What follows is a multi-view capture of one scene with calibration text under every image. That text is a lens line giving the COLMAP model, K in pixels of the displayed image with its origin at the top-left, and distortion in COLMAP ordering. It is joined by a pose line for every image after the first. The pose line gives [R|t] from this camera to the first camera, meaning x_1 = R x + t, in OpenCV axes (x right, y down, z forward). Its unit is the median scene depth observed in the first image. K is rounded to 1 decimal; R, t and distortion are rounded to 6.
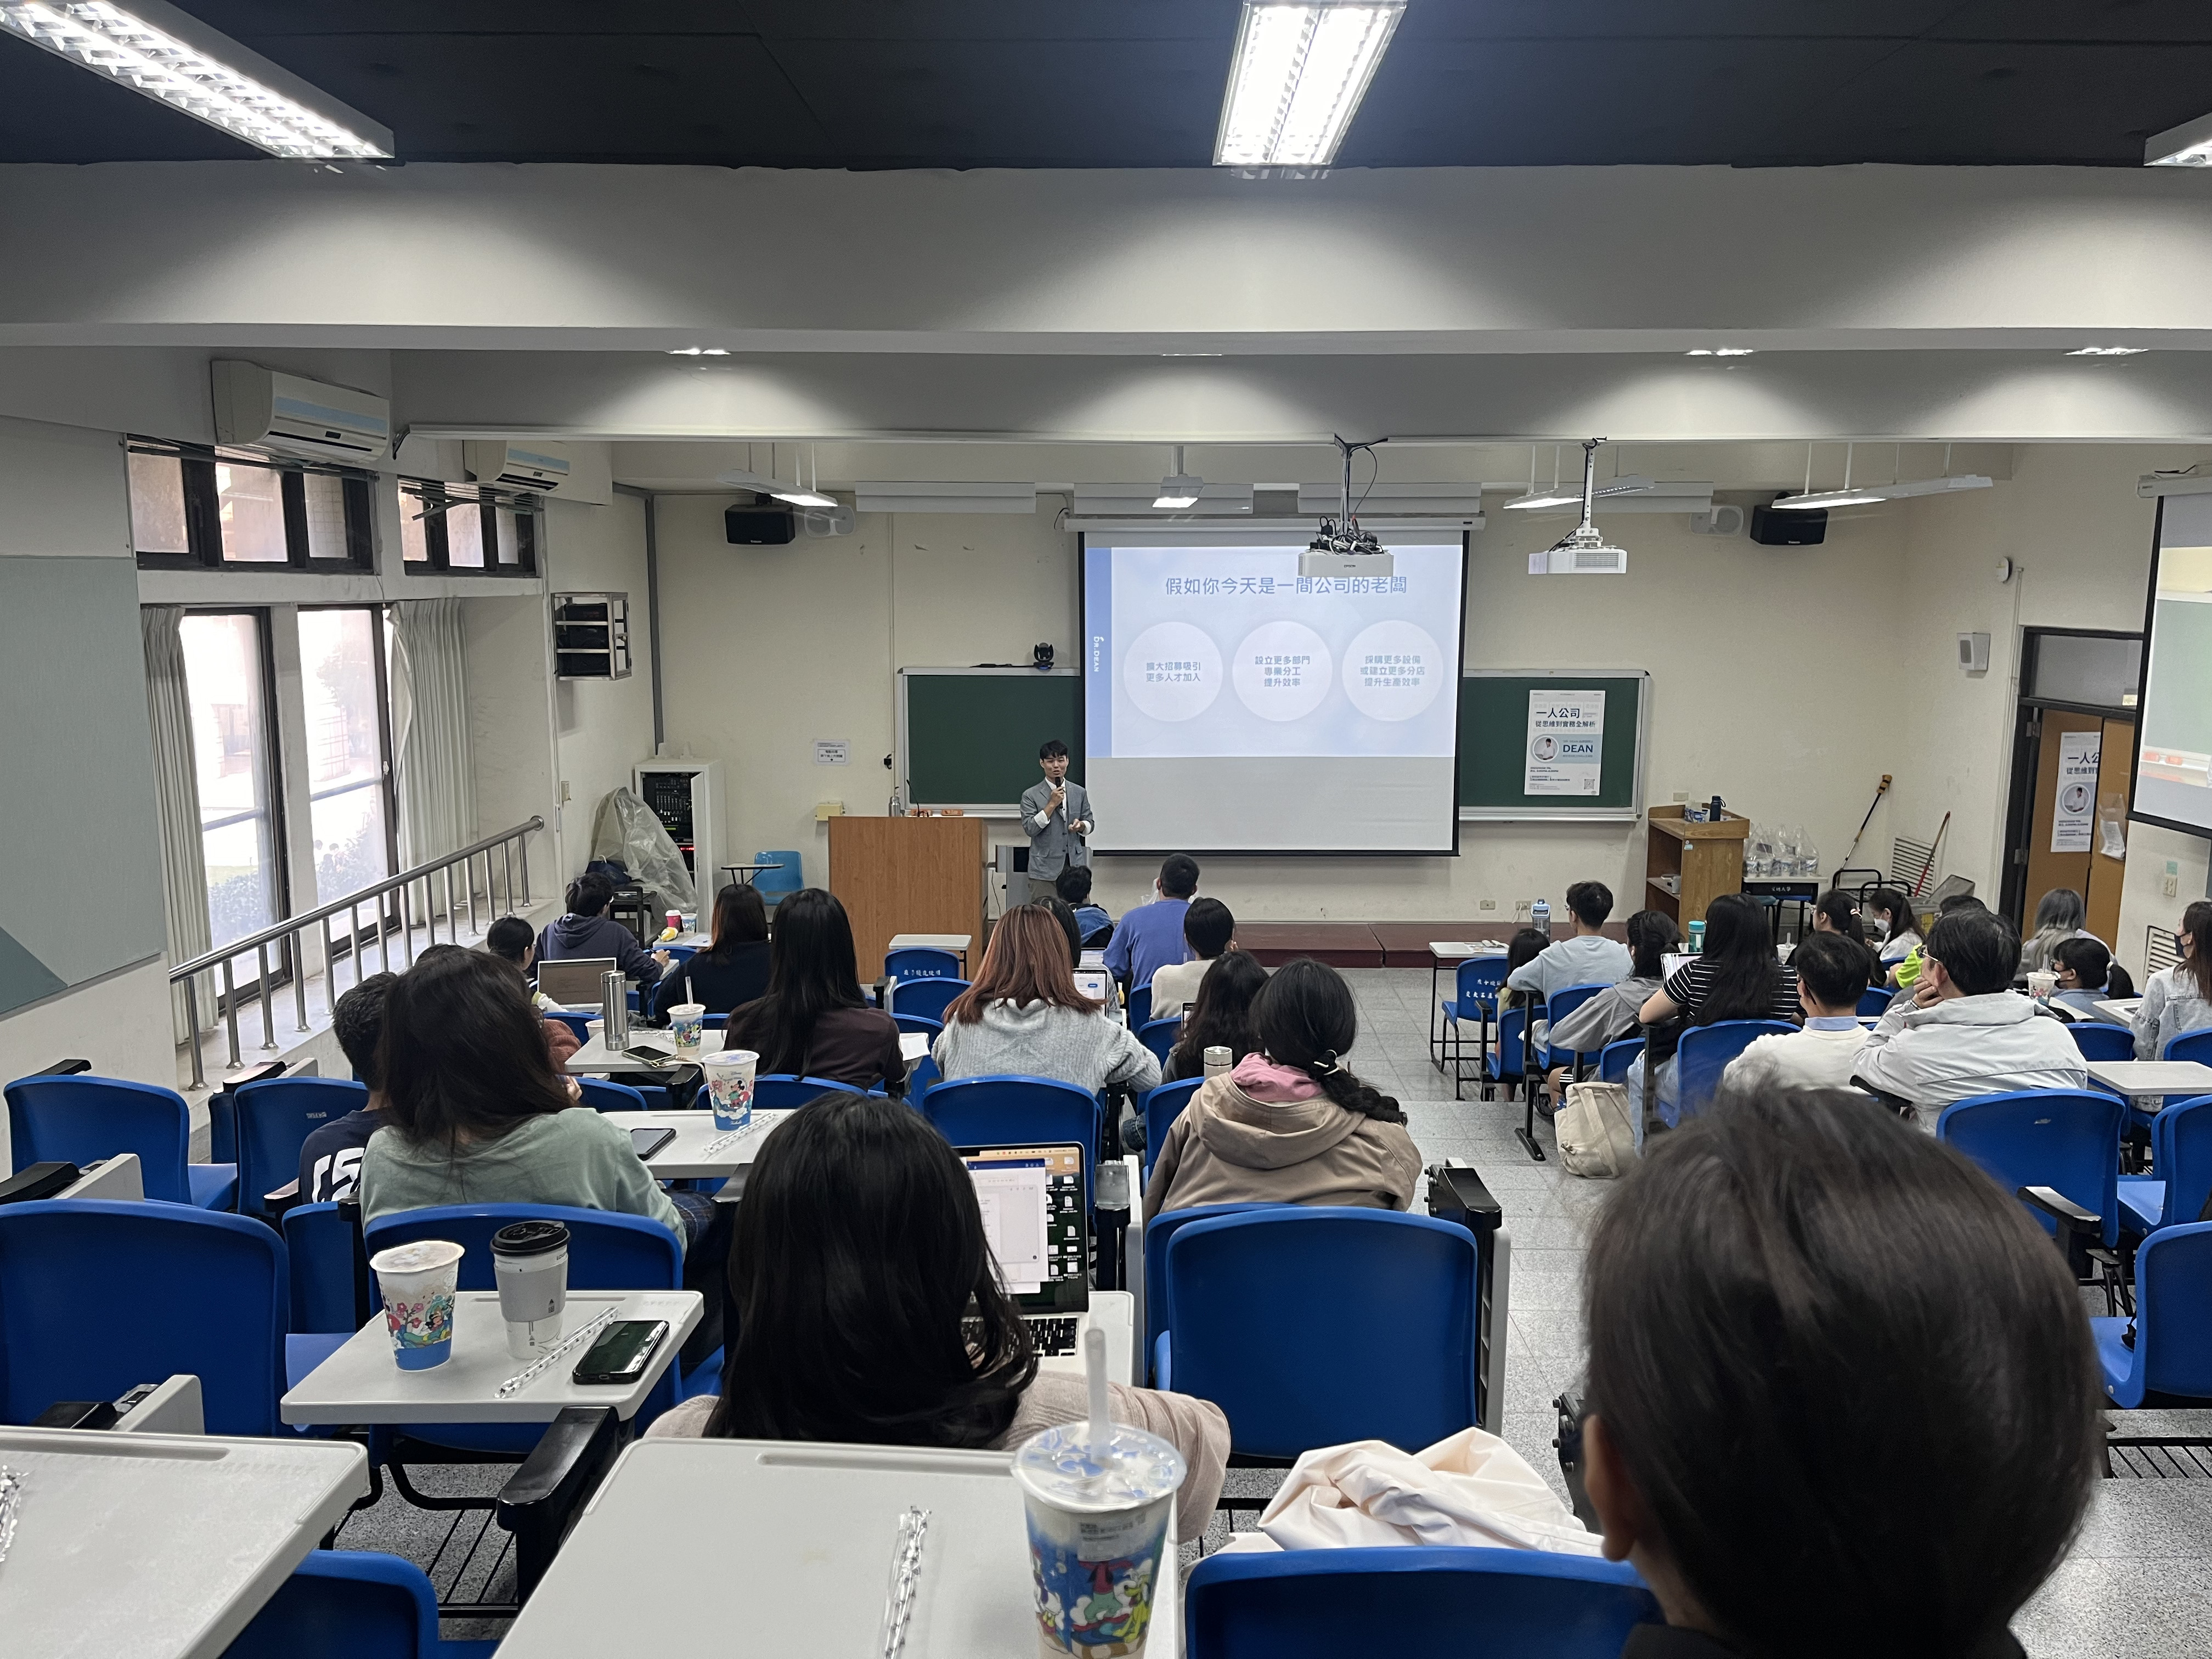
lens RADIAL K [[1674.7, 0, 1106.0], [0, 1674.7, 829.5], [0, 0, 1]] dist [-0.001261, -0.007032]
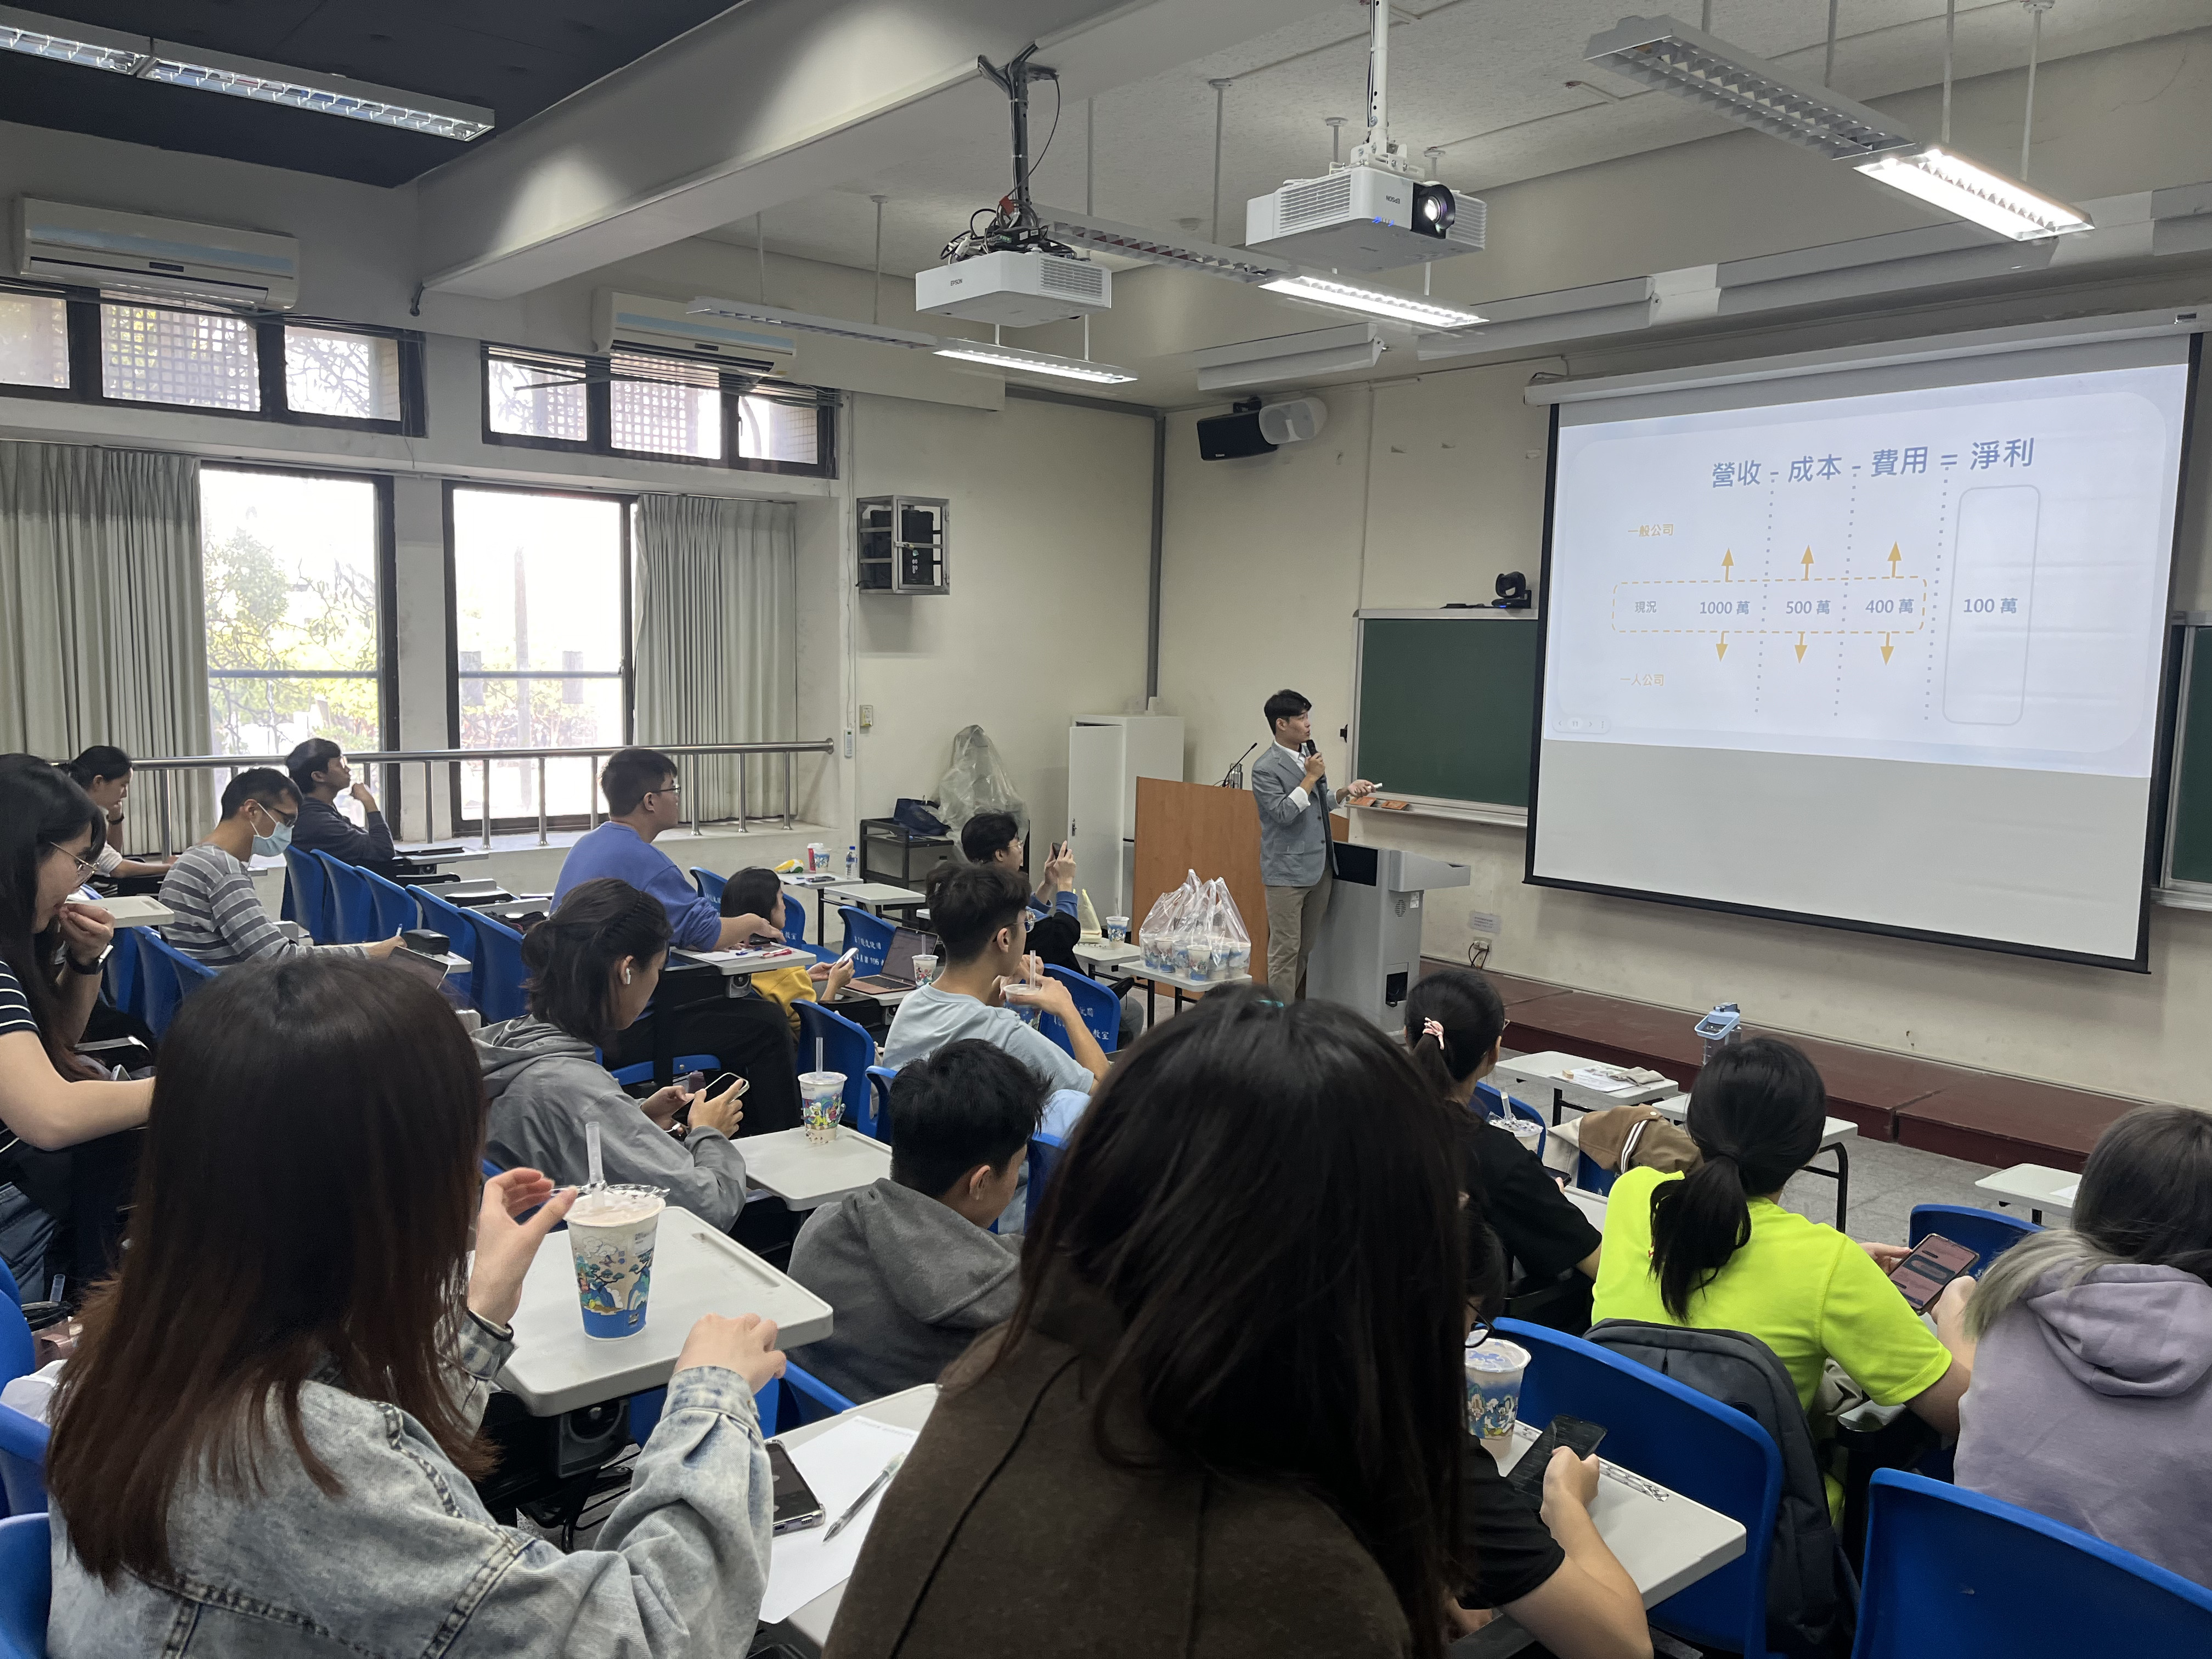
lens RADIAL K [[1674.7, 0, 1106.0], [0, 1674.7, 829.5], [0, 0, 1]] dist [-0.001261, -0.007032]
pose [[0.660047, 0.098842, -0.744693, 0.386297], [-0.131340, 0.991222, 0.015153, 0.006362], [0.739654, 0.087807, 0.667235, 0.428830]]
